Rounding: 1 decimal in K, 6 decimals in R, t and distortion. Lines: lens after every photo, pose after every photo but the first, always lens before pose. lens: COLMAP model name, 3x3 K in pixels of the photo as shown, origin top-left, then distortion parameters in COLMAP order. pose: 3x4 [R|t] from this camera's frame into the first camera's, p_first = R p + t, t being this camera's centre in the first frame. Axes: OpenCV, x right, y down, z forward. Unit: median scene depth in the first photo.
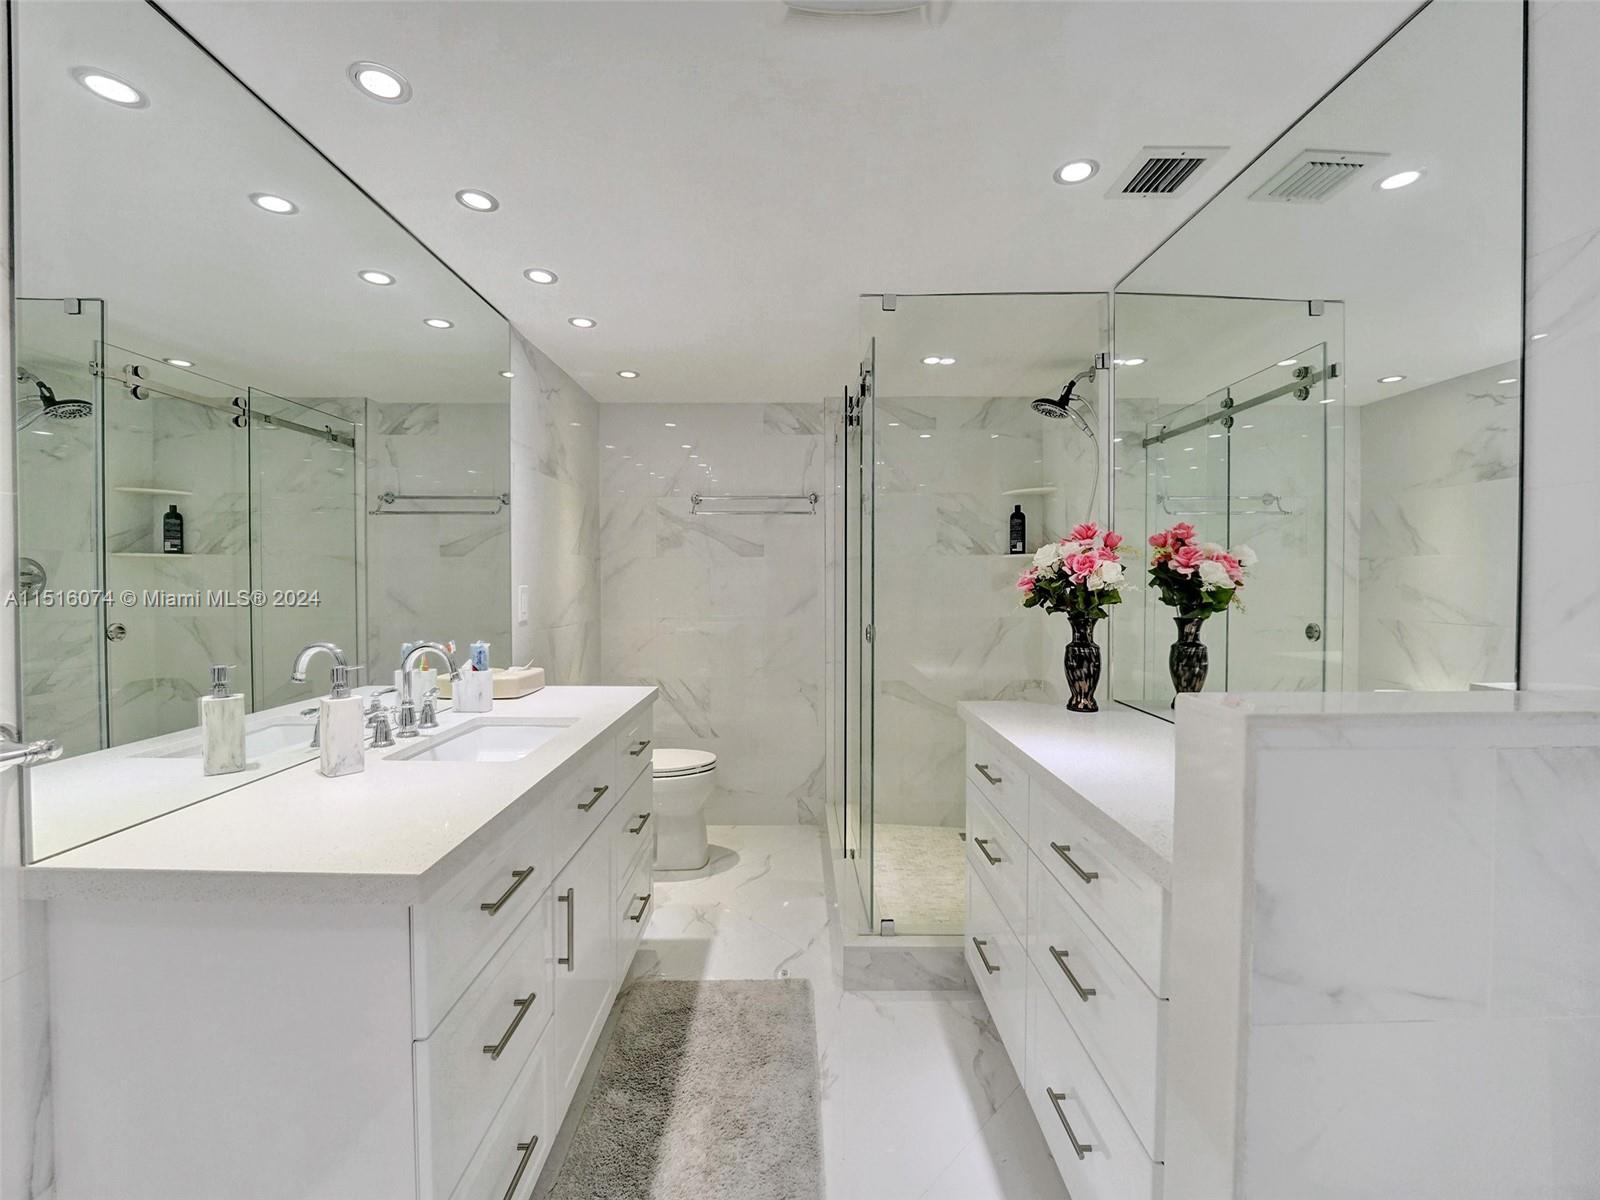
lens RADIAL K [[651.2, 0, 800.0], [0, 651.2, 600.0], [0, 0, 1]] dist [-0.025115, 0.000453]
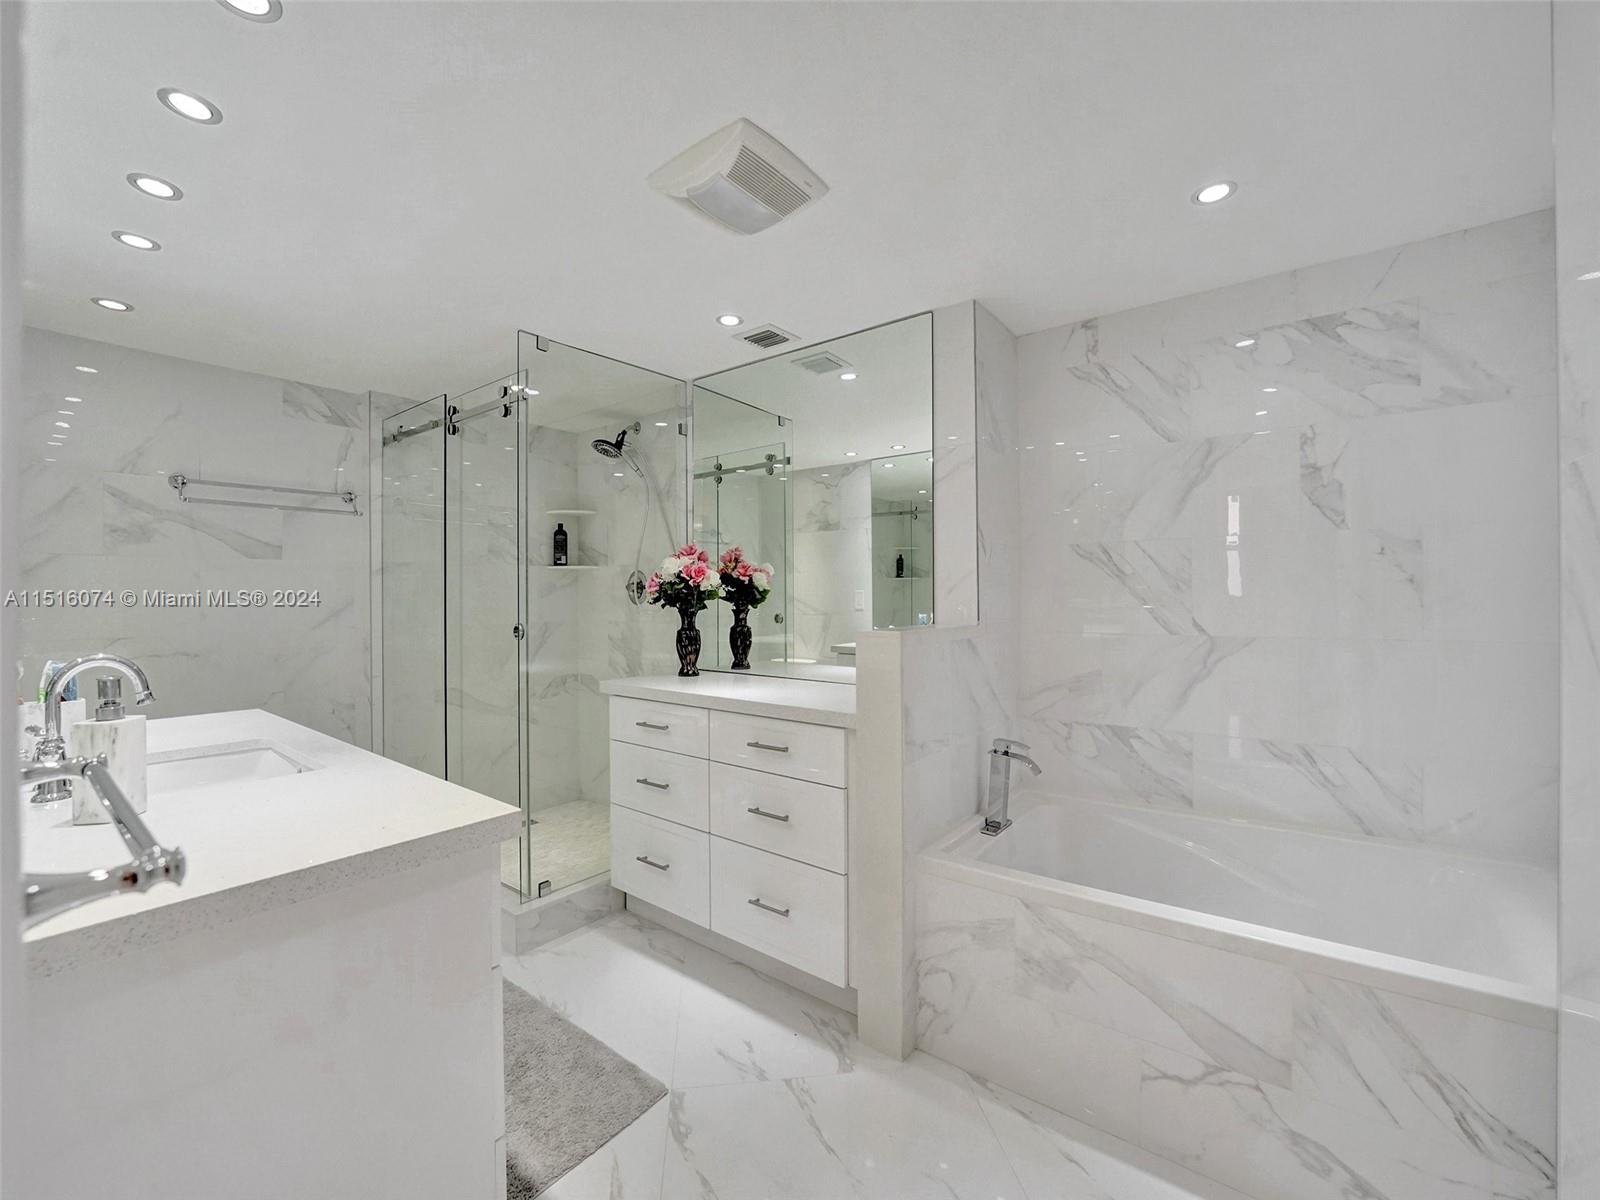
lens RADIAL K [[657.1, 0, 798.7], [0, 657.1, 612.1], [0, 0, 1]] dist [-0.024955, 0.000400]
pose [[0.616321, -0.021281, 0.787207, -0.533854], [0.029290, 0.999563, 0.004089, 0.031353], [-0.786950, 0.020537, 0.616675, -0.076227]]
